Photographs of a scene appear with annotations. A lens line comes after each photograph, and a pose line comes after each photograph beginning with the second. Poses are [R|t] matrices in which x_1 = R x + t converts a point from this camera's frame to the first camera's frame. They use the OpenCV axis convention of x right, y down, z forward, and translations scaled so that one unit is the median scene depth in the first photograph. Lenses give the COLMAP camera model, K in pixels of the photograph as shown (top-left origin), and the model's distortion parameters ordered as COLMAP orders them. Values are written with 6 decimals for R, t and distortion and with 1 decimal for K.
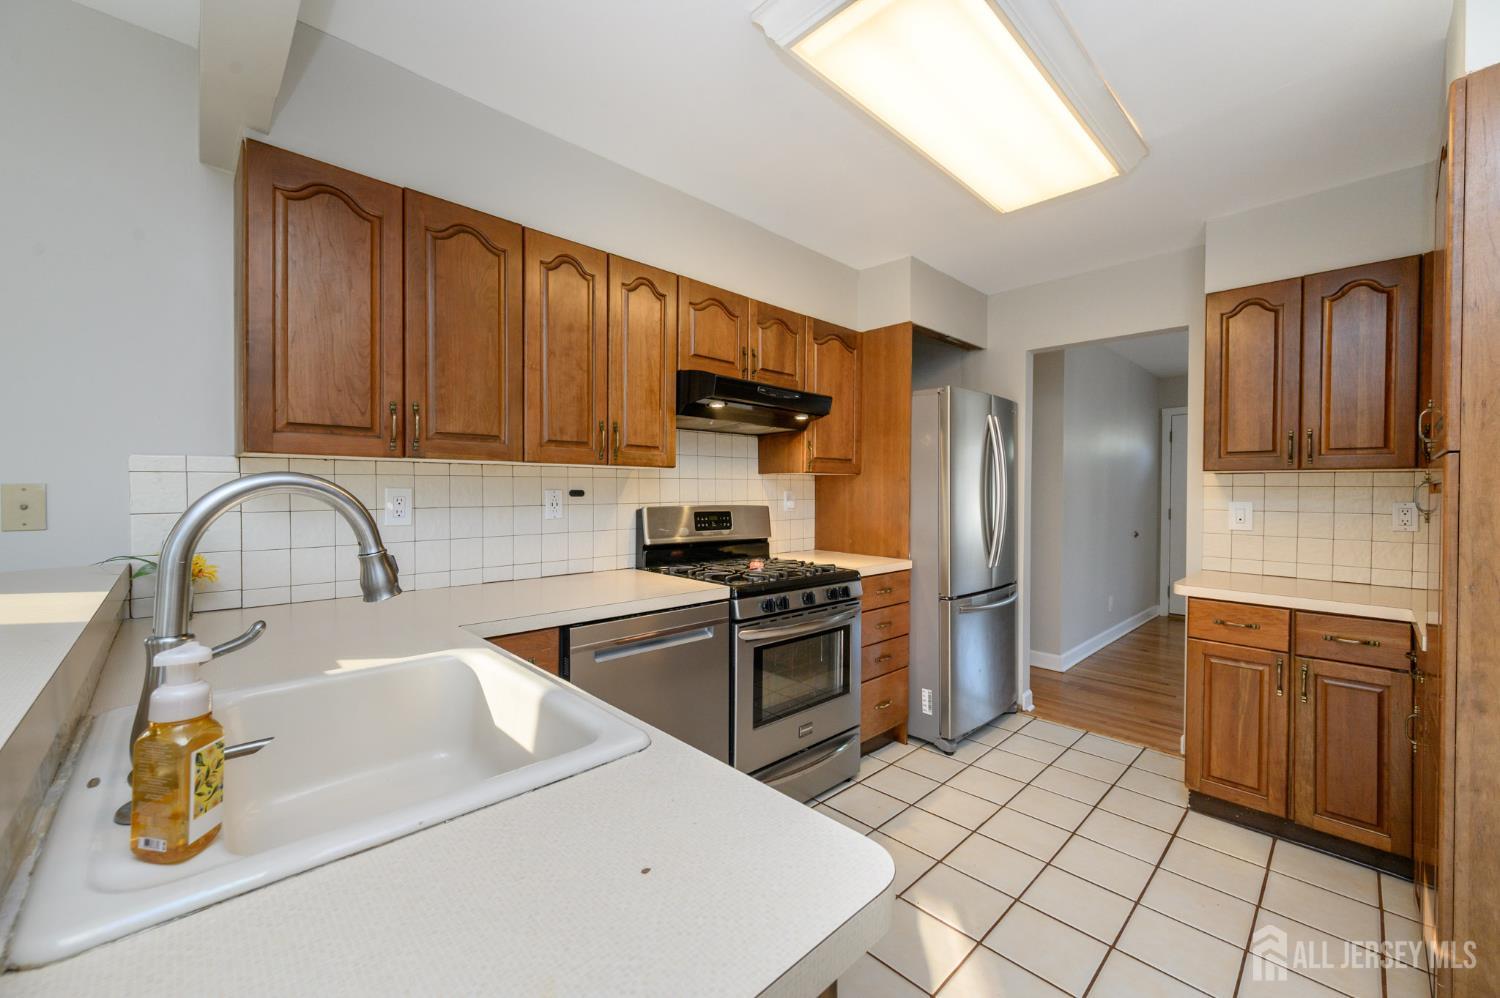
lens RADIAL K [[589.9, 0, 738.7], [0, 589.9, 498.2], [0, 0, 1]] dist [-0.000226, 0.000067]
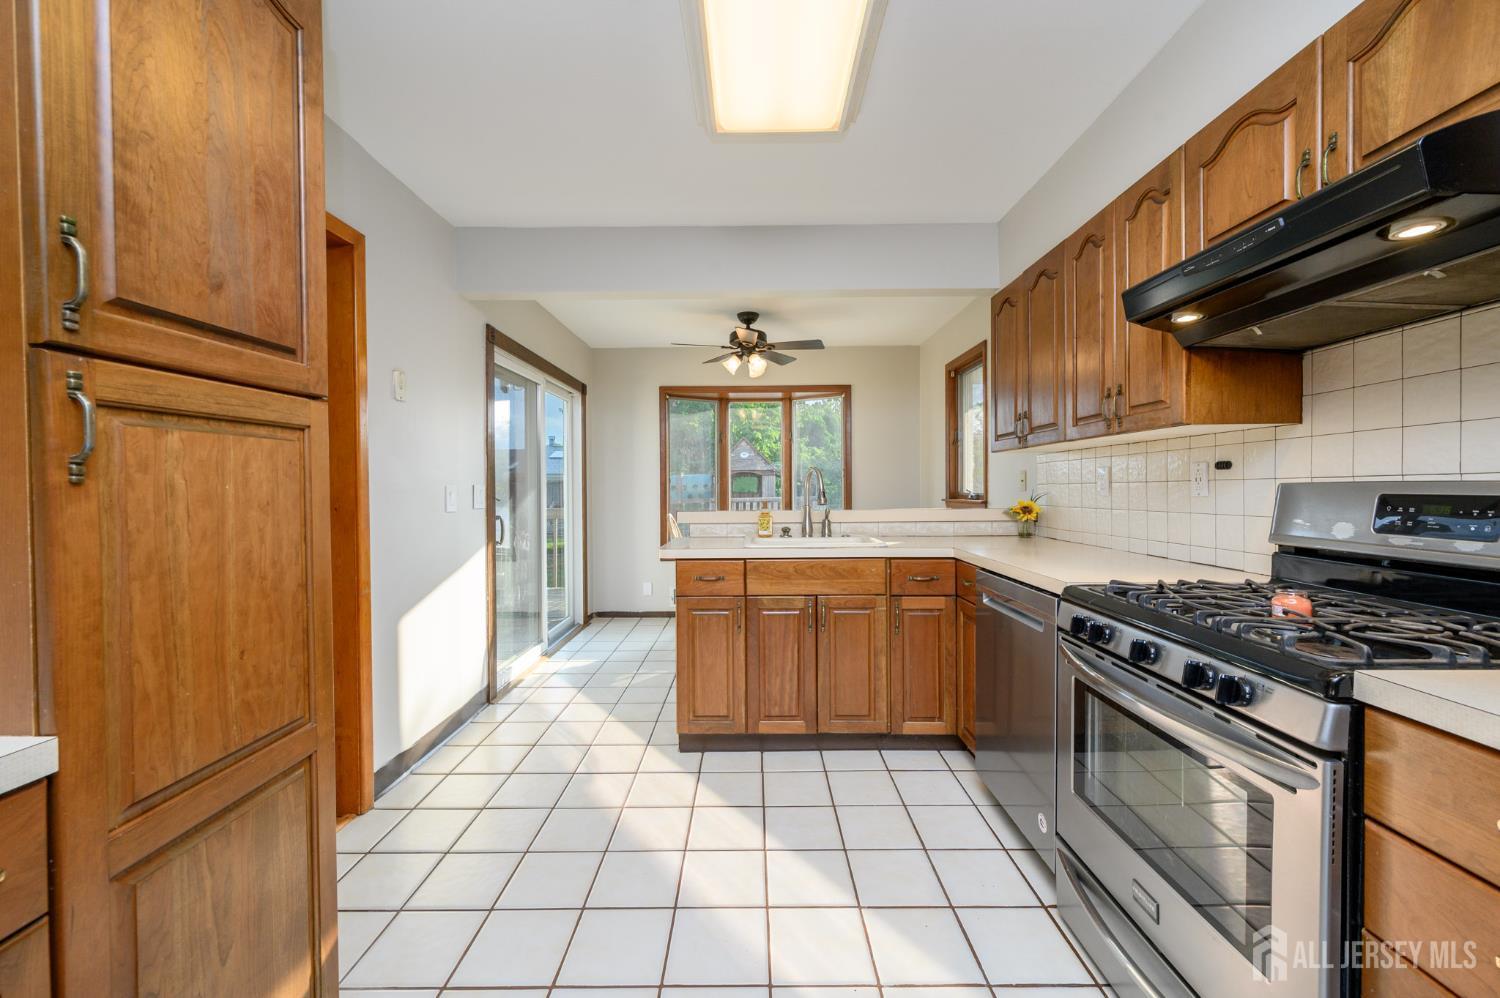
lens RADIAL K [[589.9, 0, 749.3], [0, 589.9, 498.7], [0, 0, 1]] dist [-0.000226, 0.000067]
pose [[-0.690346, 0.010805, -0.723399, 0.666885], [-0.011318, 0.999605, 0.025732, 0.021231], [0.723391, 0.025951, -0.689951, 0.990353]]
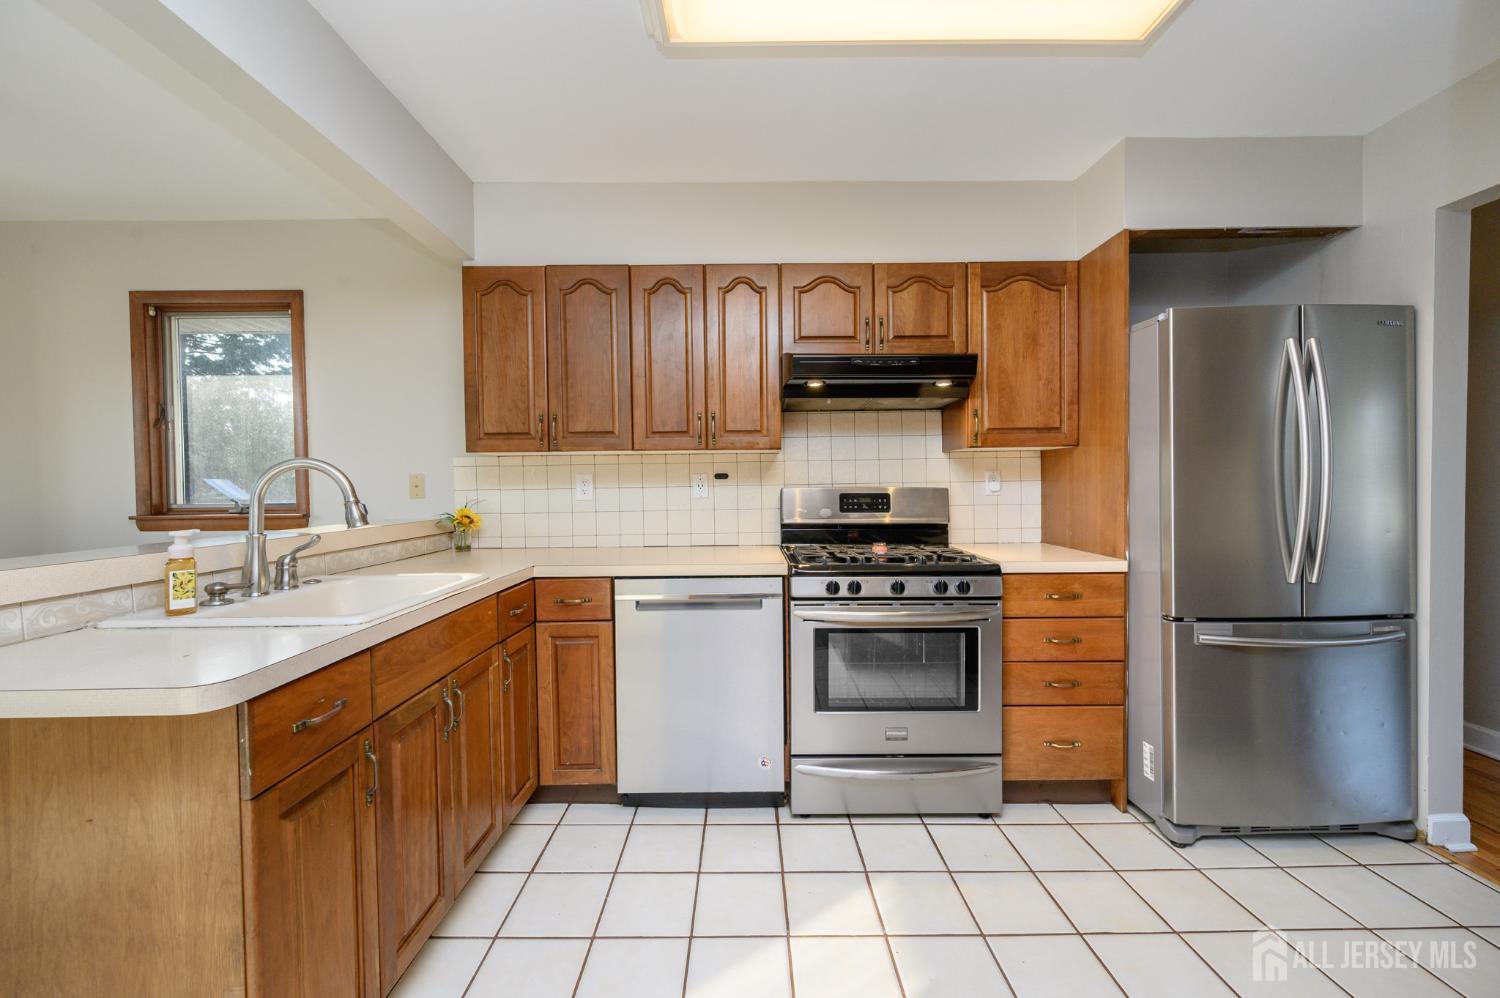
lens RADIAL K [[589.9, 0, 743.5], [0, 589.9, 500.5], [0, 0, 1]] dist [-0.000226, 0.000067]
pose [[0.728895, 0.001963, -0.684623, 0.500887], [0.003444, 0.999973, 0.006534, 0.028754], [0.684617, -0.007120, 0.728868, 0.170213]]
